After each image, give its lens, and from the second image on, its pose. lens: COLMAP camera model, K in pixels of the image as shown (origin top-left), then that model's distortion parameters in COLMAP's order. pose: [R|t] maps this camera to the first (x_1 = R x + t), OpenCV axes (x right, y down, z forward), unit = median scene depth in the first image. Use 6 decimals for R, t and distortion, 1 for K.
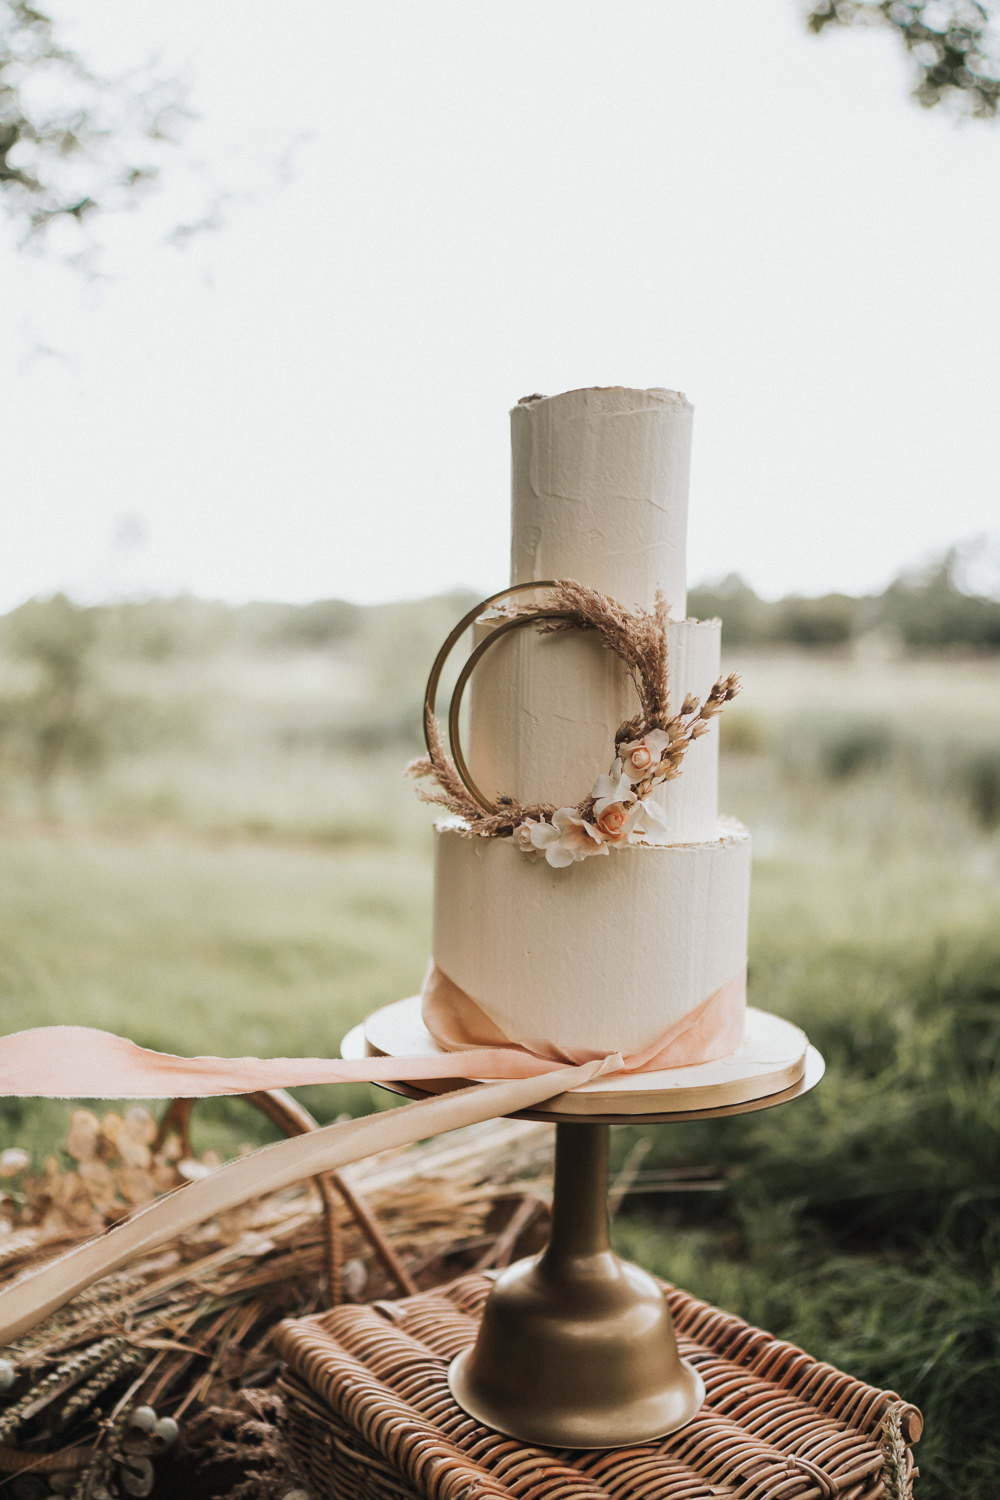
lens RADIAL K [[1455.1, 0, 492.8], [0, 1455.1, 740.9], [0, 0, 1]] dist [-0.049908, 0.000000]
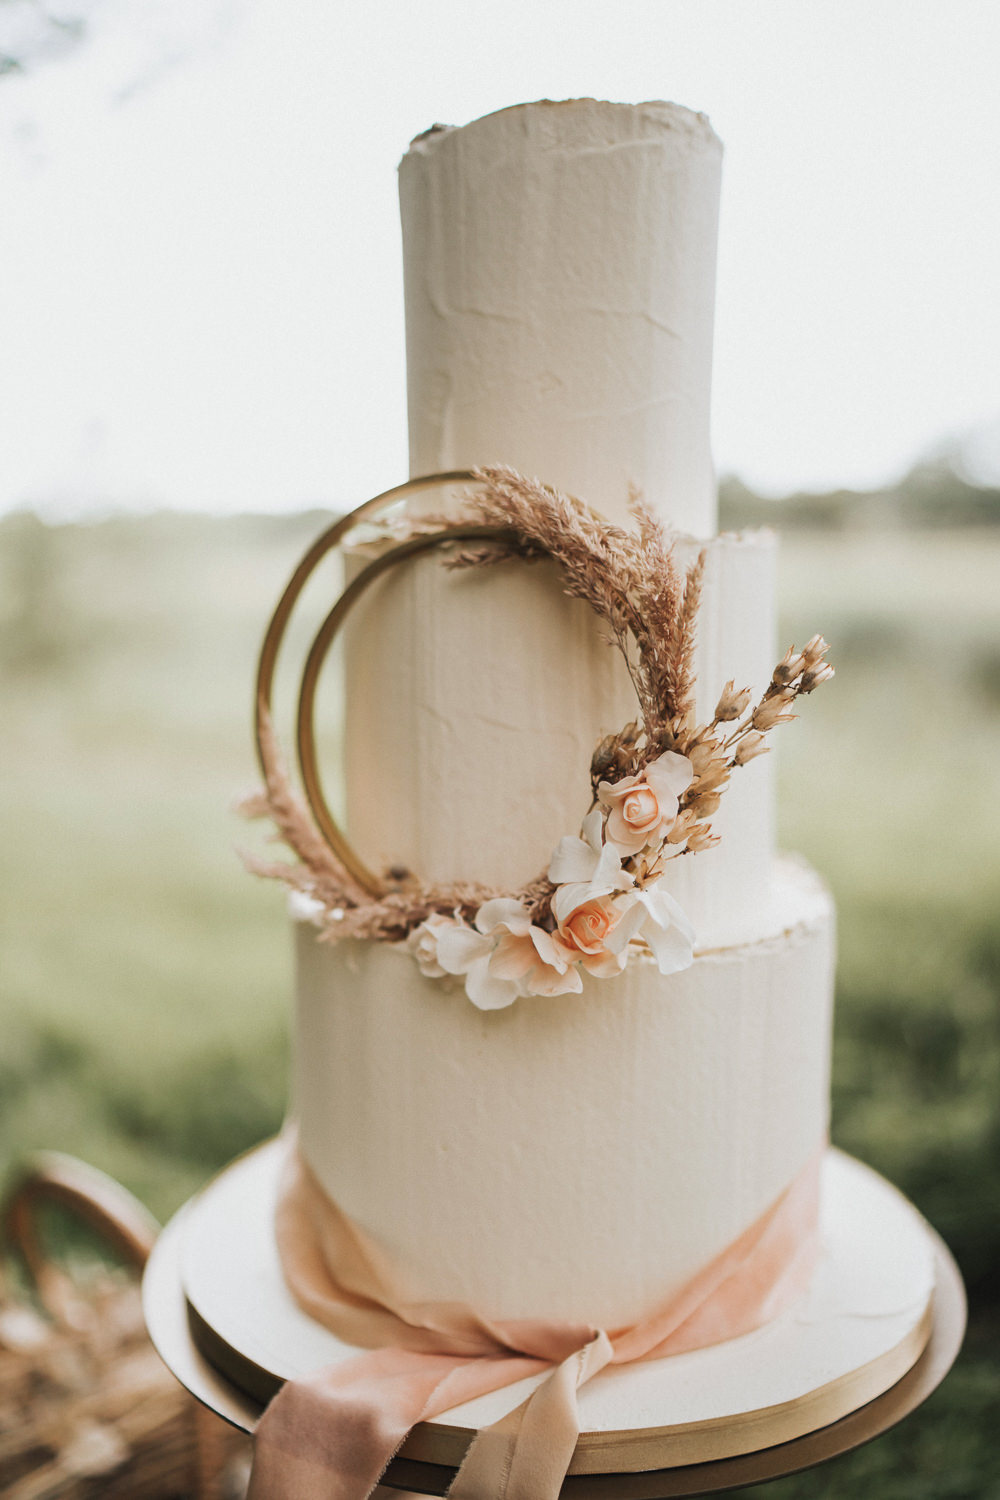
lens RADIAL K [[1455.1, 0, 513.0], [0, 1455.1, 757.6], [0, 0, 1]] dist [-0.049908, 0.000000]
pose [[0.999609, -0.025470, 0.011575, 0.048003], [0.024395, 0.996079, 0.085038, -0.049315], [-0.013695, -0.084723, 0.996310, 0.456529]]
